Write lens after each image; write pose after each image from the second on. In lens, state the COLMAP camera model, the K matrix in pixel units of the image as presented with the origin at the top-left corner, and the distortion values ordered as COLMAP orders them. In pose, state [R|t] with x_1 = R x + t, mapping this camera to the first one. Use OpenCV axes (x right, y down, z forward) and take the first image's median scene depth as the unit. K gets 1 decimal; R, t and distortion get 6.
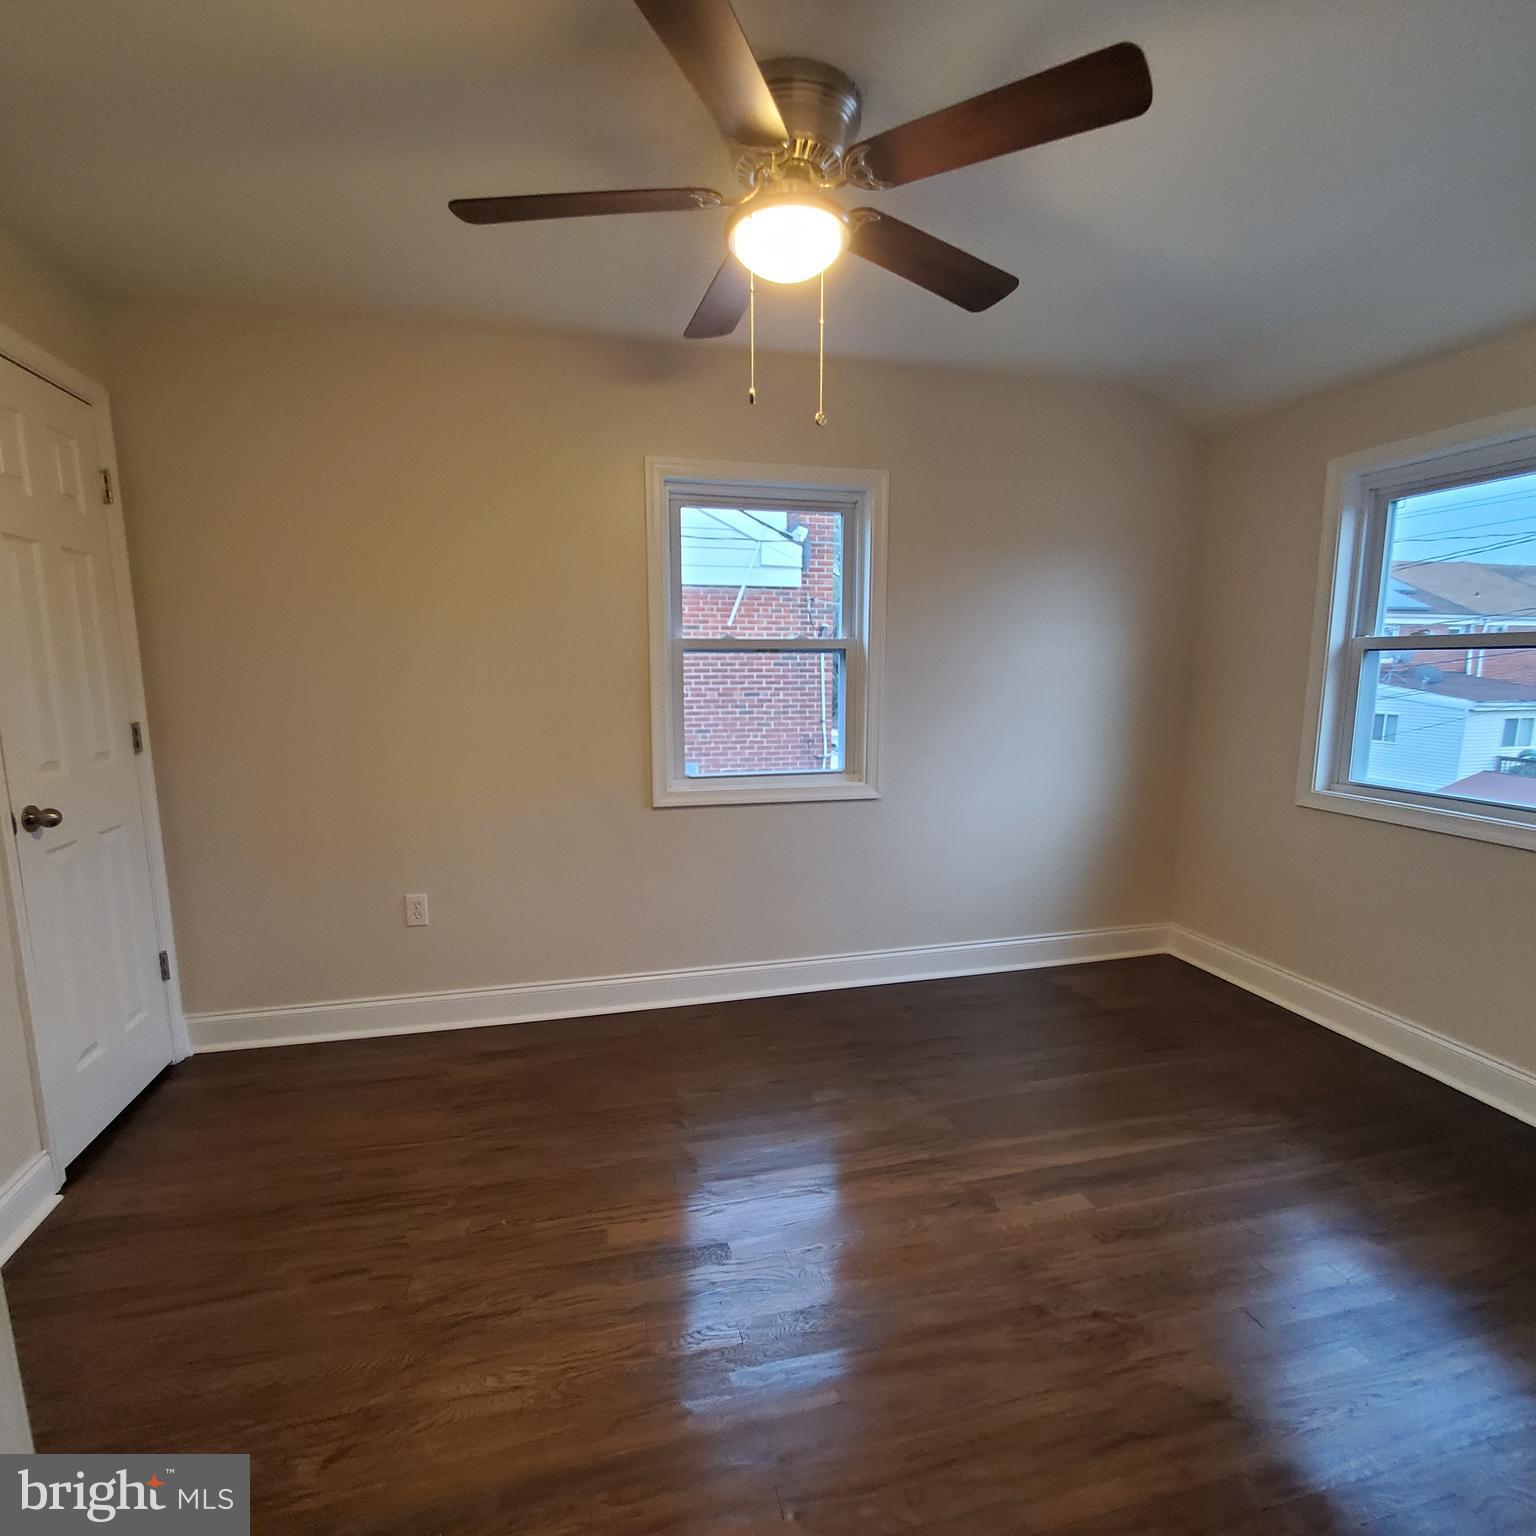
lens RADIAL K [[812.2, 0, 768.6], [0, 812.2, 795.6], [0, 0, 1]] dist [-0.000493, -0.001174]
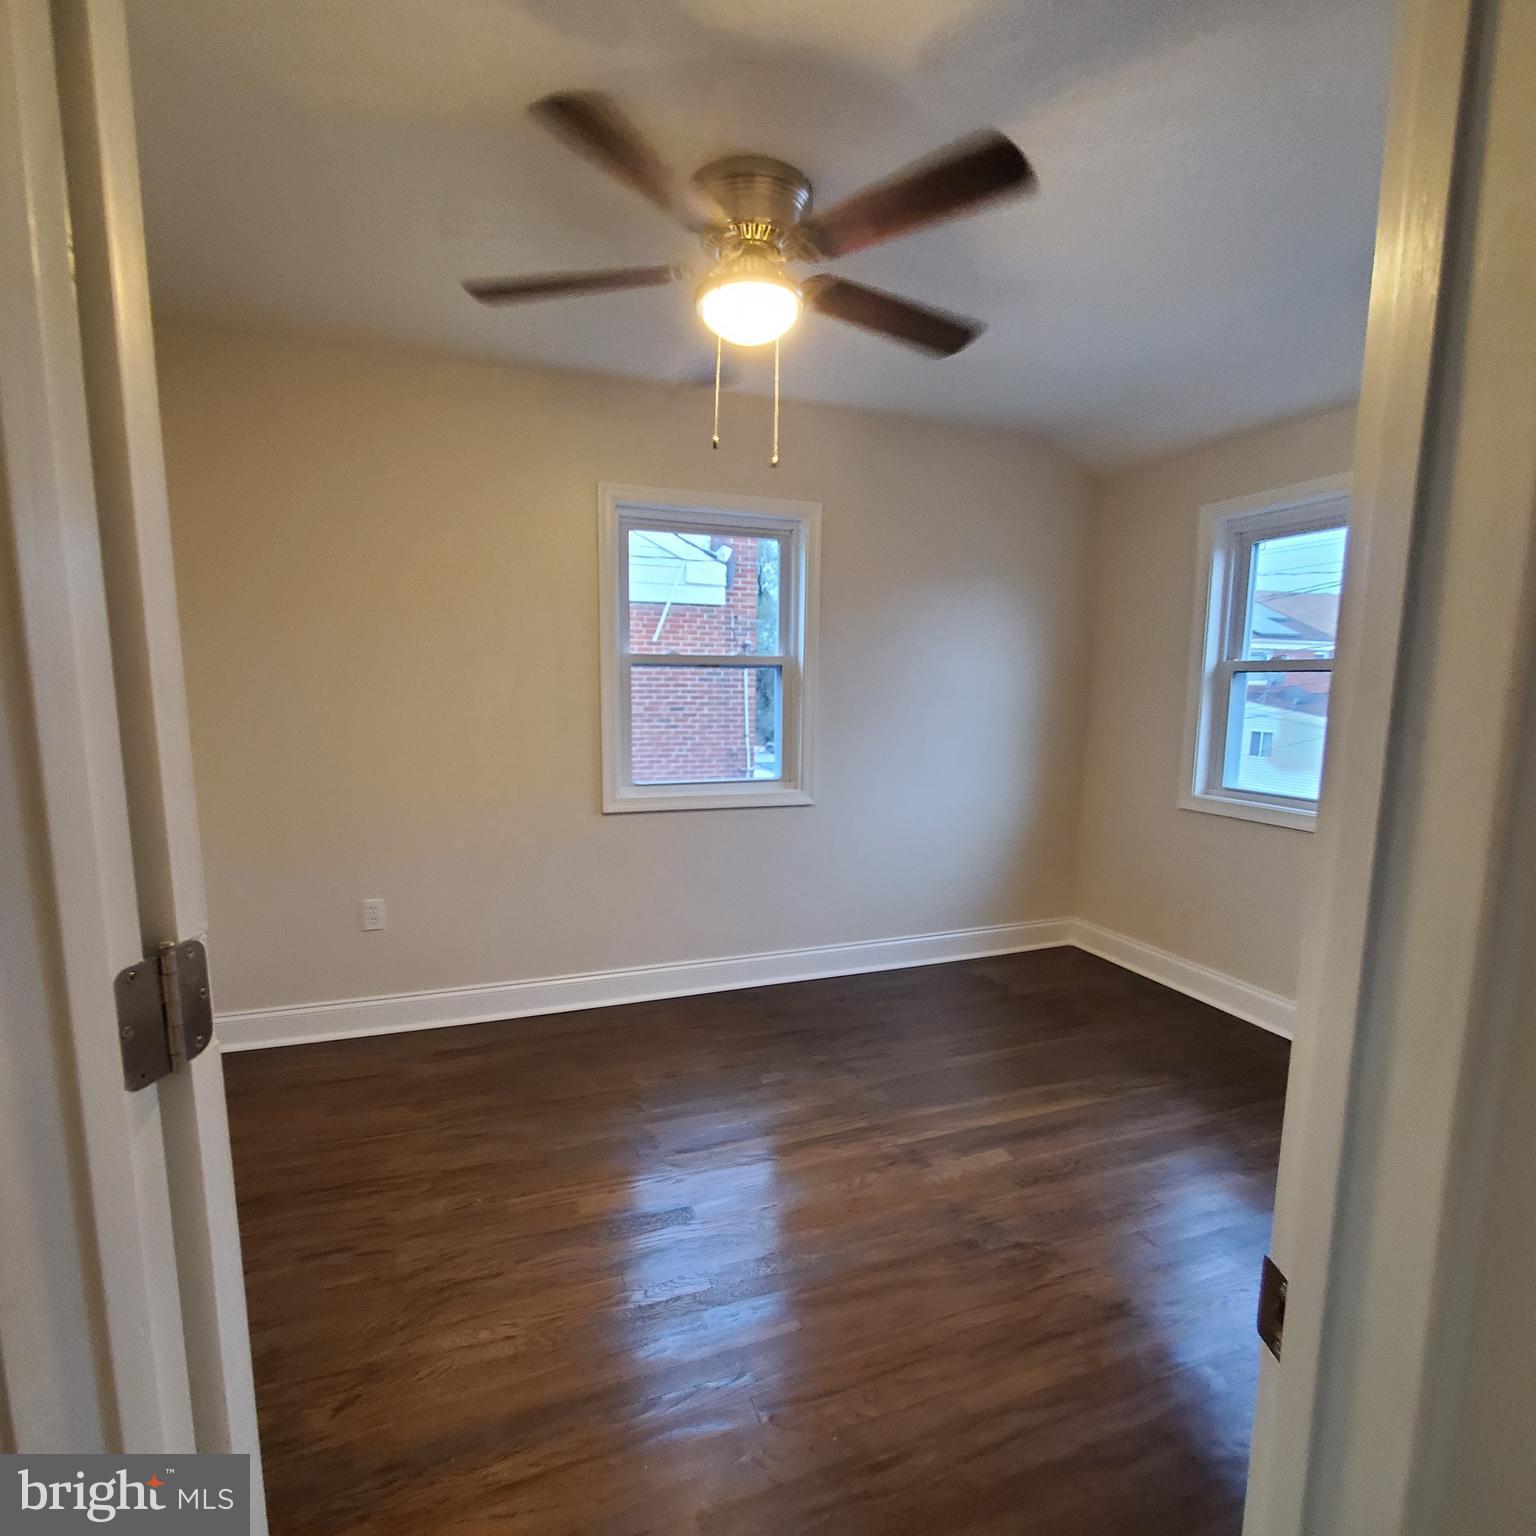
lens RADIAL K [[808.1, 0, 767.1], [0, 808.1, 801.8], [0, 0, 1]] dist [-0.000449, -0.000533]
pose [[0.994988, -0.005509, 0.099842, -0.040588], [0.006580, 0.999924, -0.010393, 0.012837], [-0.099777, 0.010998, 0.994949, -0.074314]]
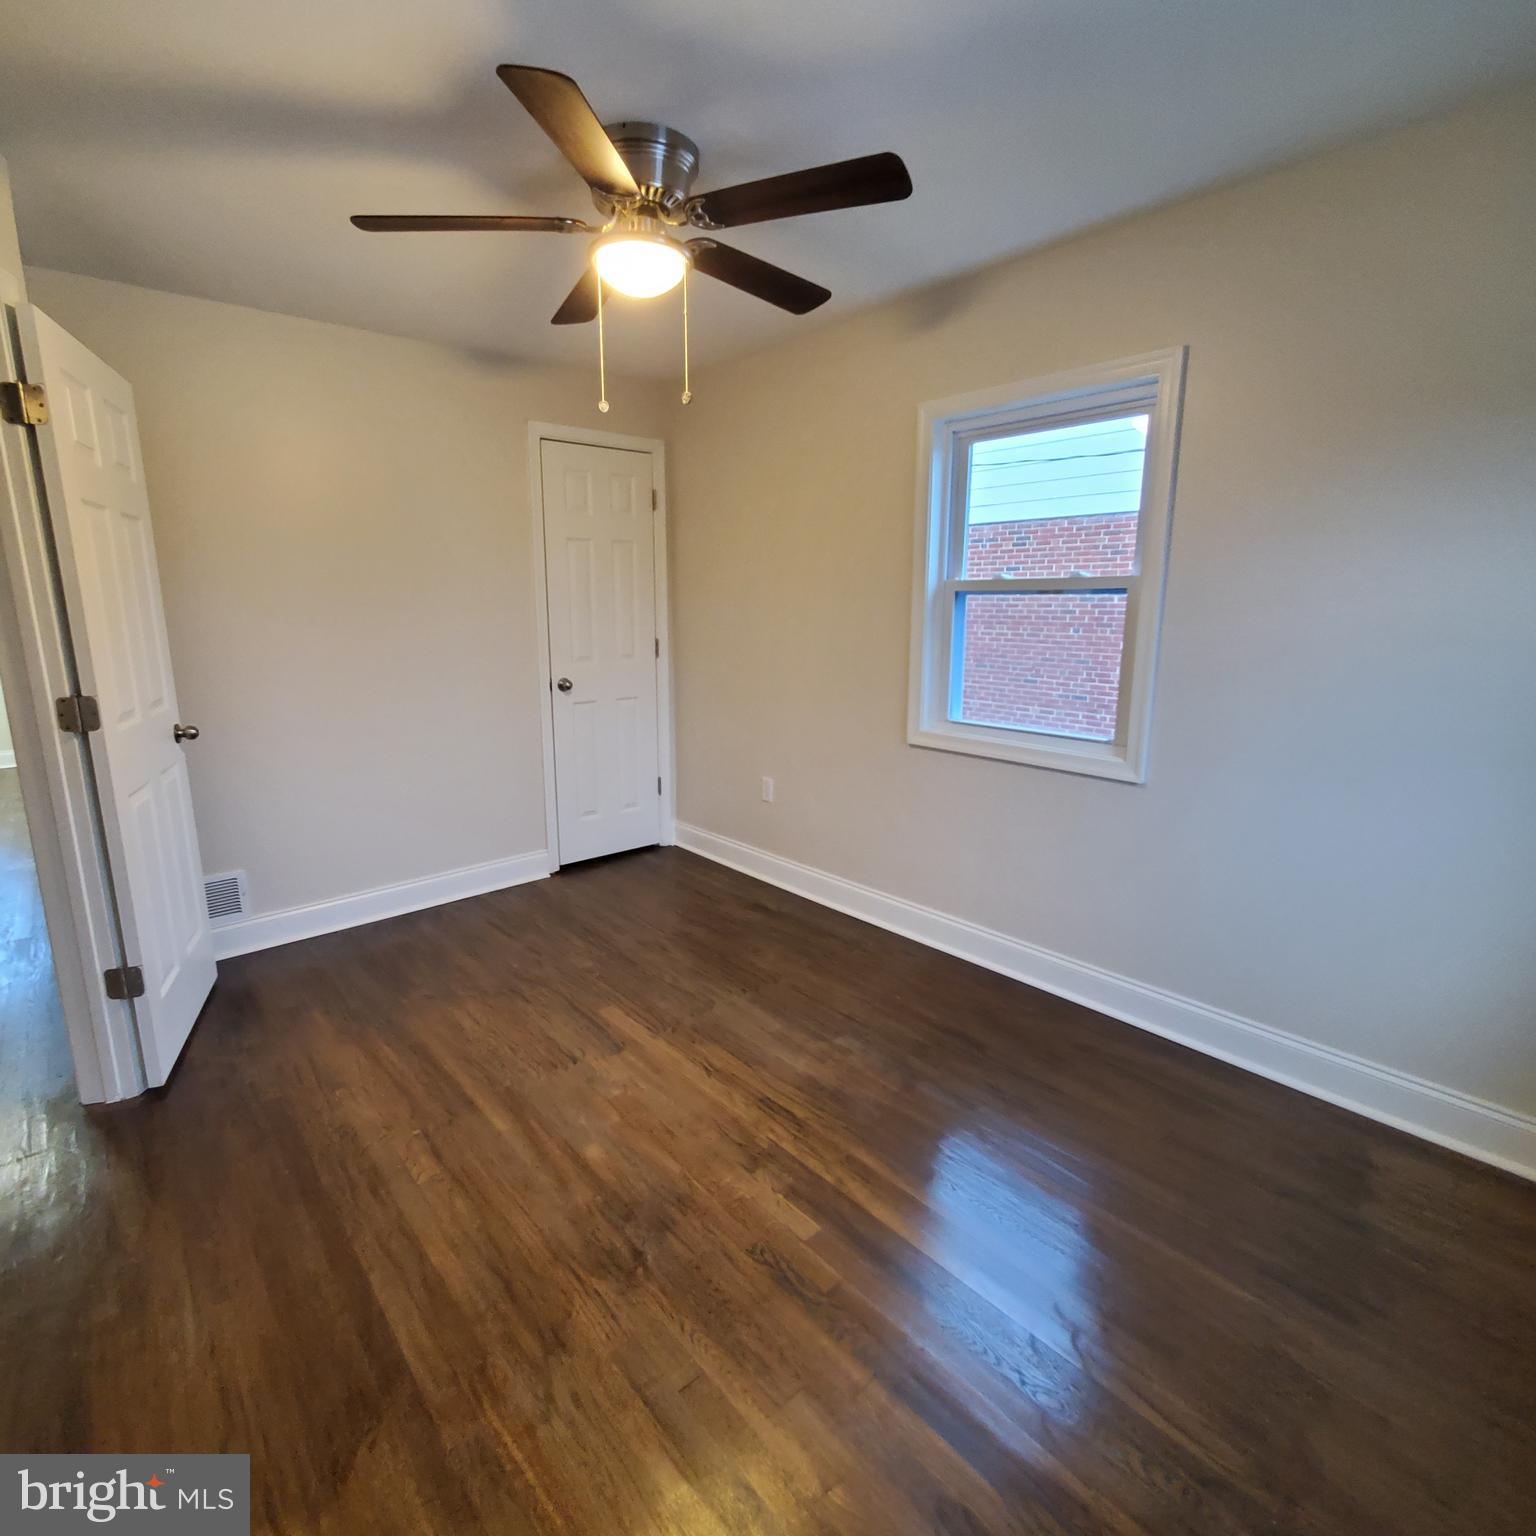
lens RADIAL K [[810.1, 0, 738.7], [0, 810.1, 762.8], [0, 0, 1]] dist [-0.001981, -0.002205]
pose [[0.425198, 0.174891, -0.888042, 0.818113], [-0.142728, 0.981834, 0.125024, -0.072259], [0.893776, 0.073589, 0.442436, 0.402729]]
